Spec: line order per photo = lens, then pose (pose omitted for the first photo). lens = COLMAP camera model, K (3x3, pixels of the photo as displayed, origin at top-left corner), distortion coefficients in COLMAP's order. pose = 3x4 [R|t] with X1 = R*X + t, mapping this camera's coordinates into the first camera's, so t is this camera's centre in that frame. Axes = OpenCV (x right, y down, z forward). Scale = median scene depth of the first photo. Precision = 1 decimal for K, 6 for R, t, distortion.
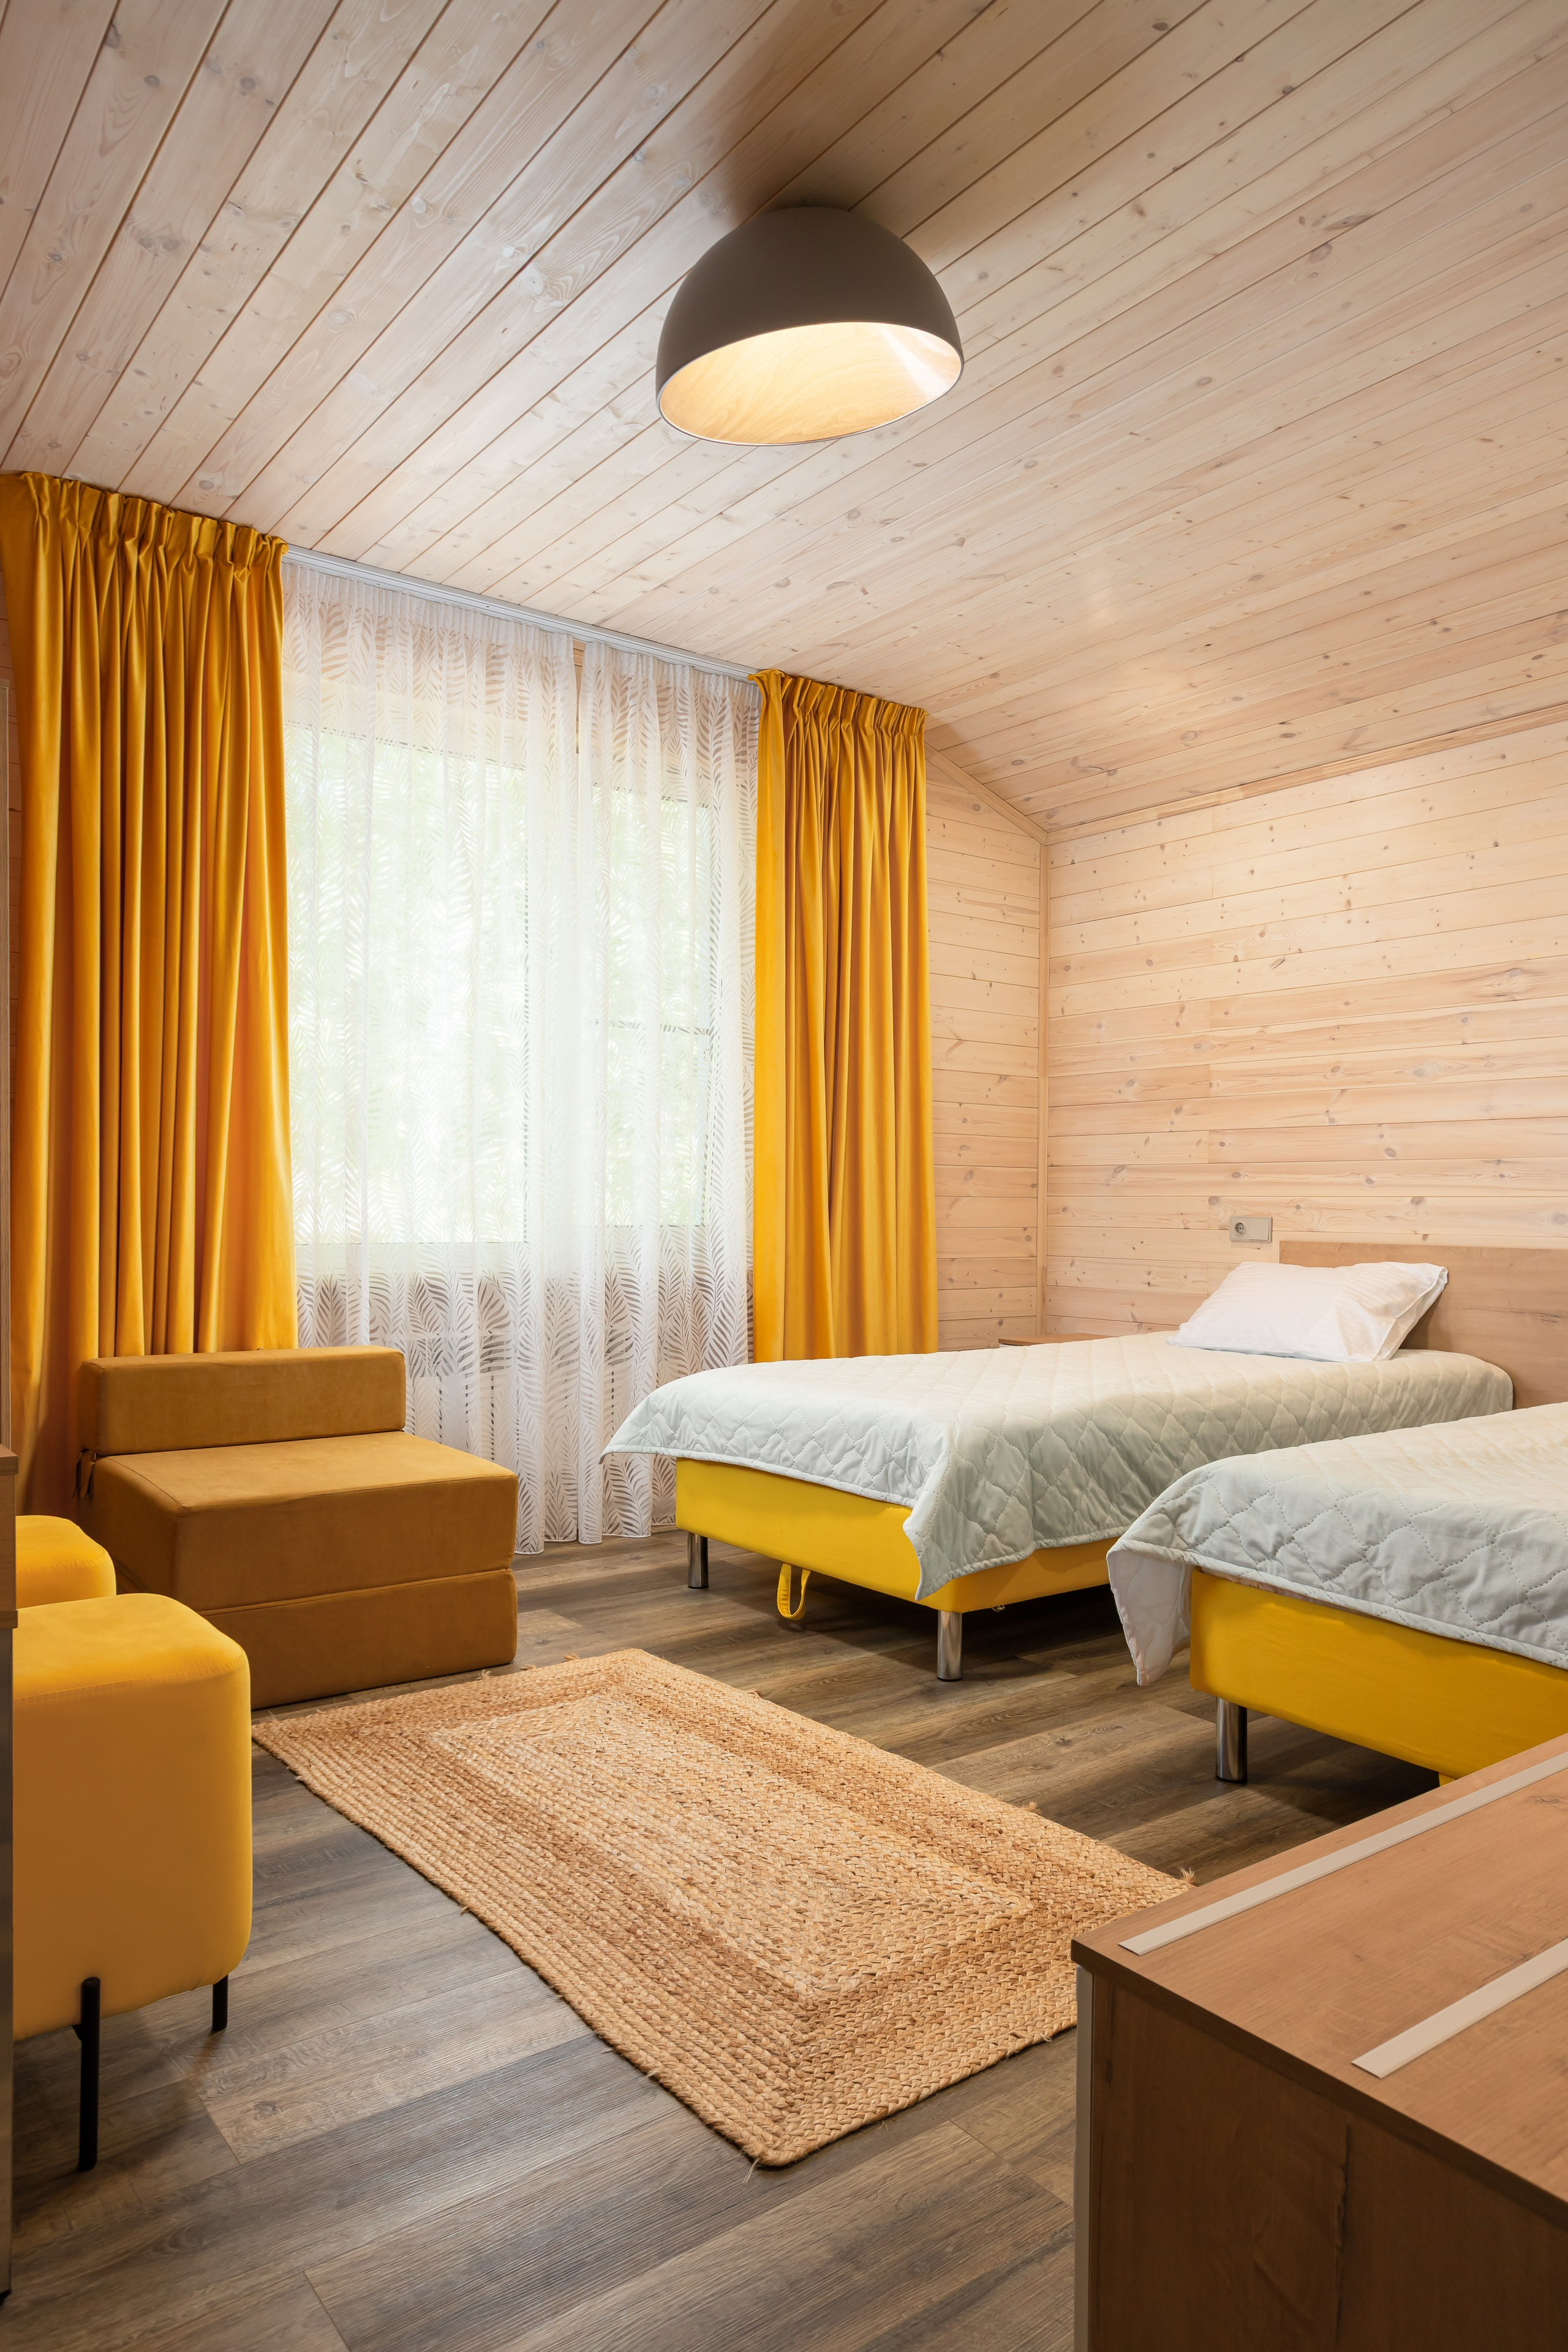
lens RADIAL K [[1501.6, 0, 784.2], [0, 1501.6, 1185.7], [0, 0, 1]] dist [0.000133, -0.000171]
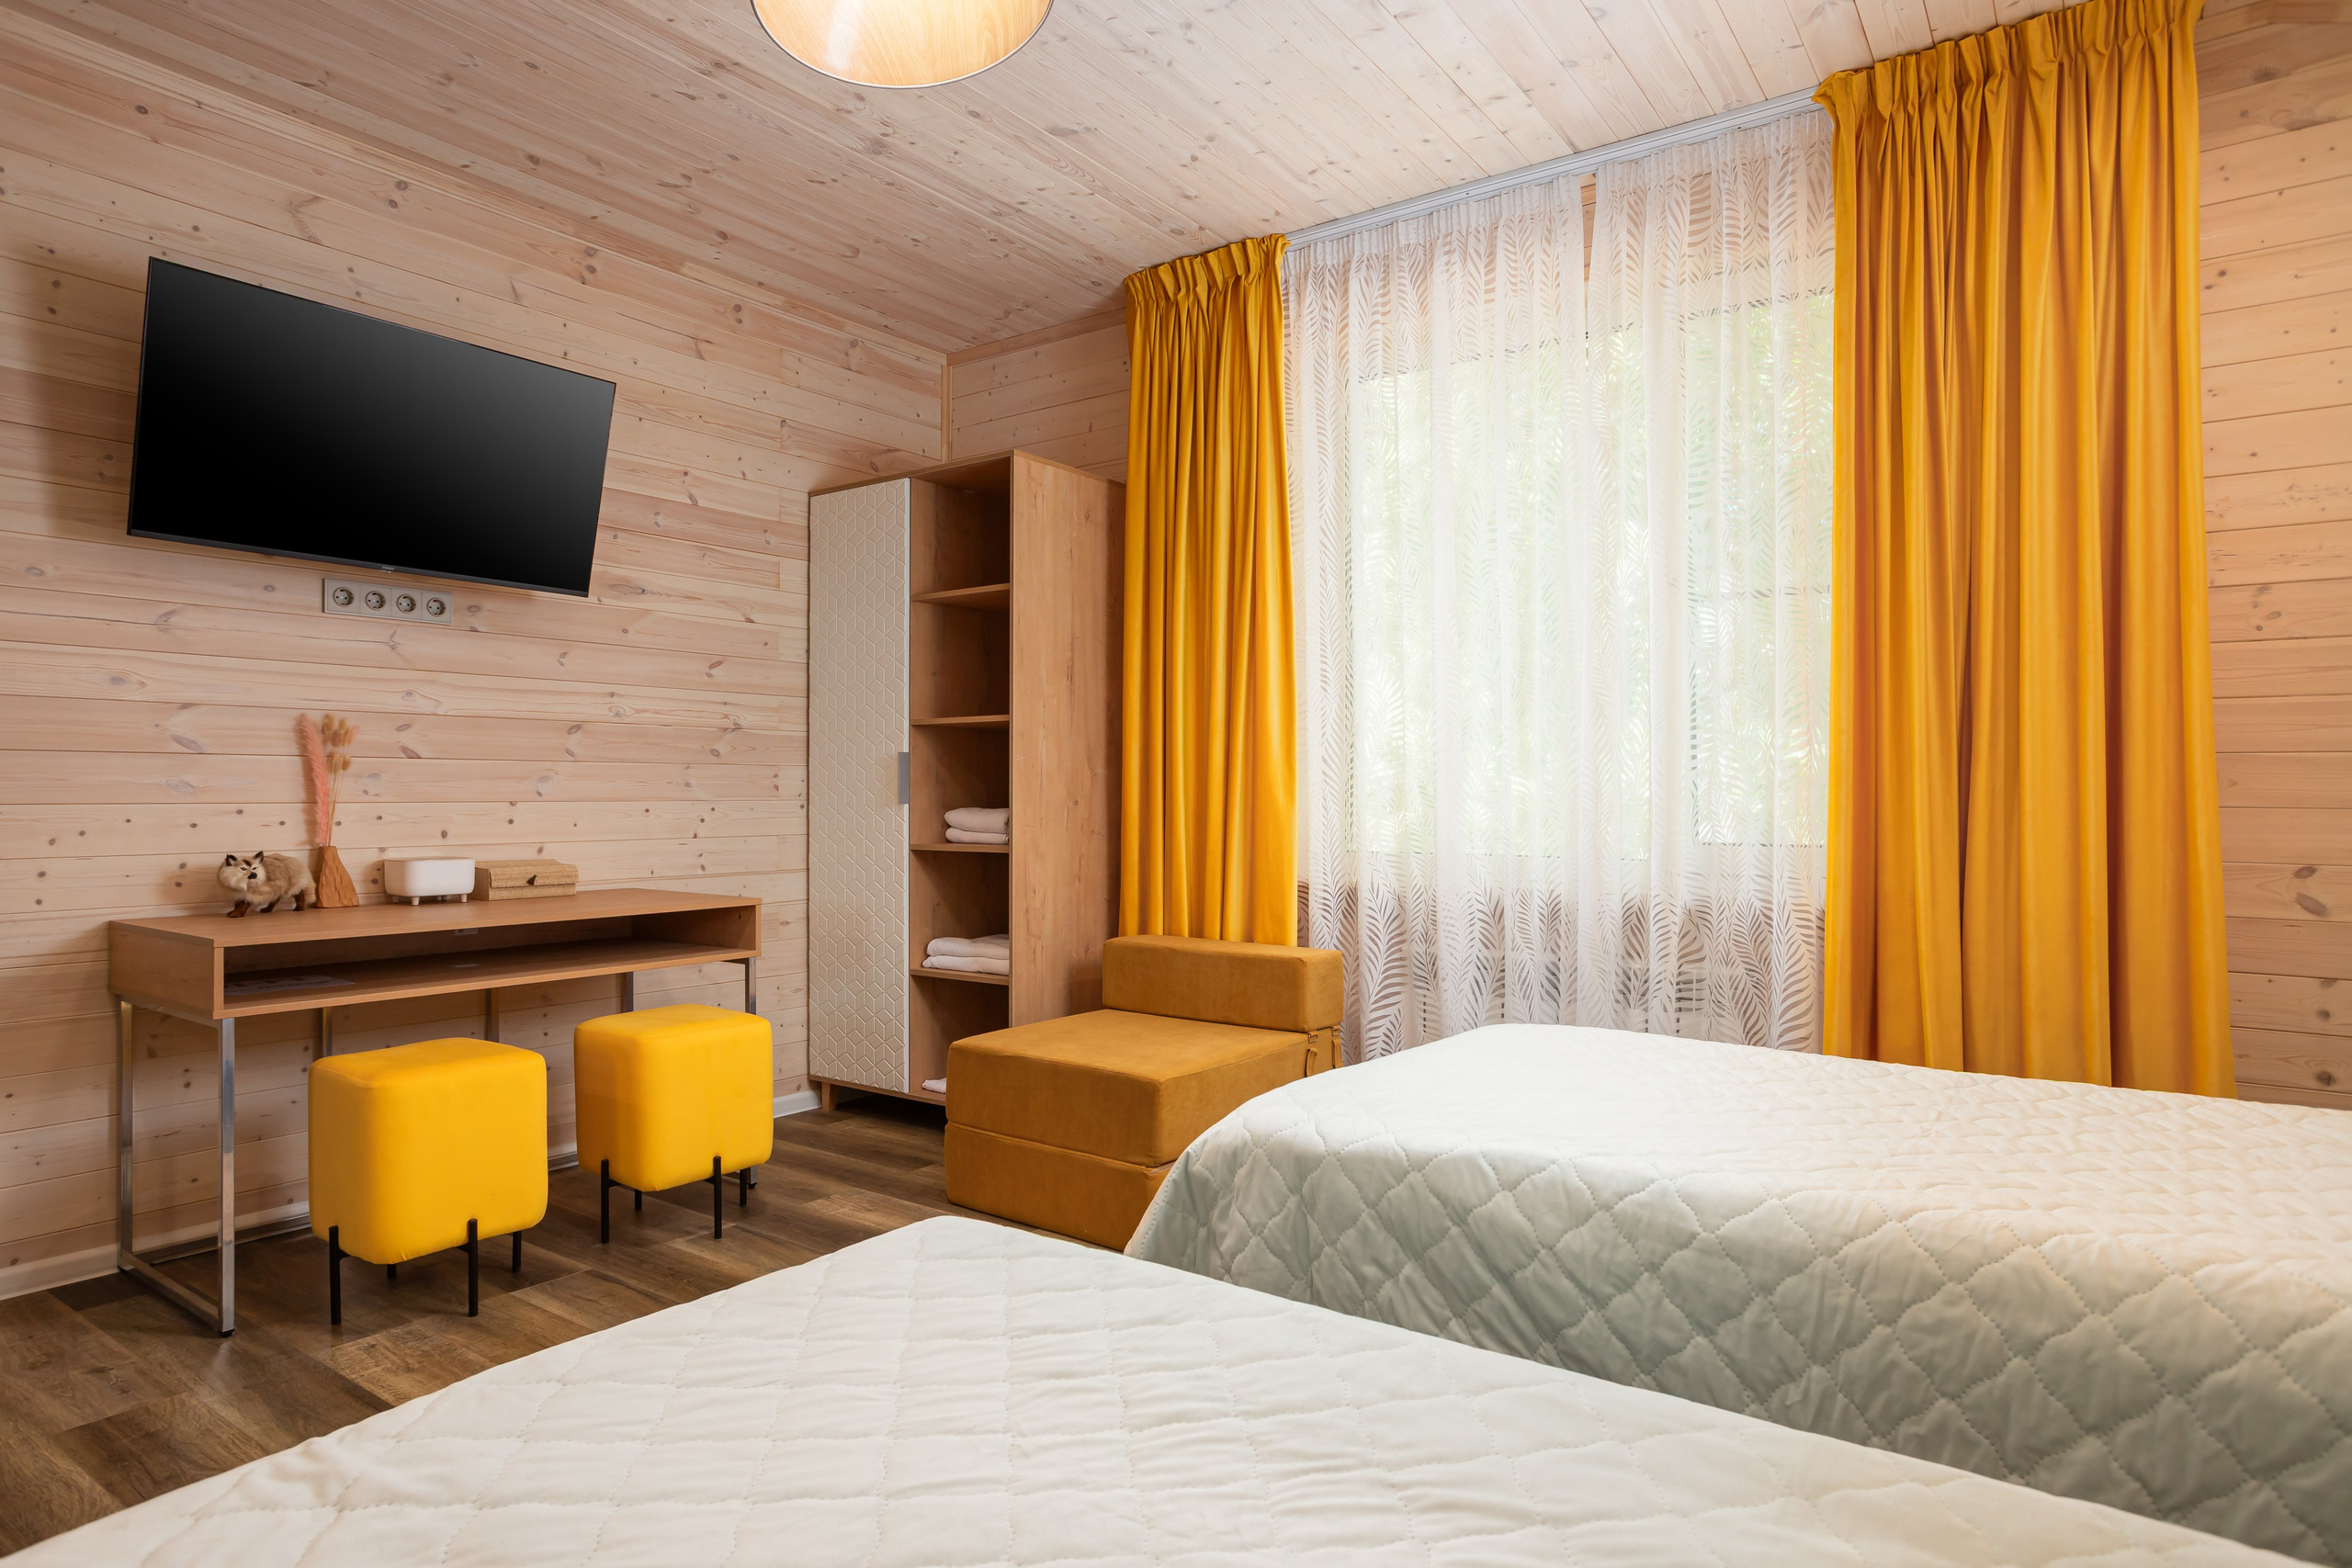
lens RADIAL K [[1352.5, 0, 1175.6], [0, 1352.5, 783.0], [0, 0, 1]] dist [0.000570, -0.000027]
pose [[0.298201, -0.011864, -0.954429, 0.660972], [0.004491, 0.999929, -0.011026, -0.003411], [0.954493, -0.000998, 0.298233, 0.664620]]
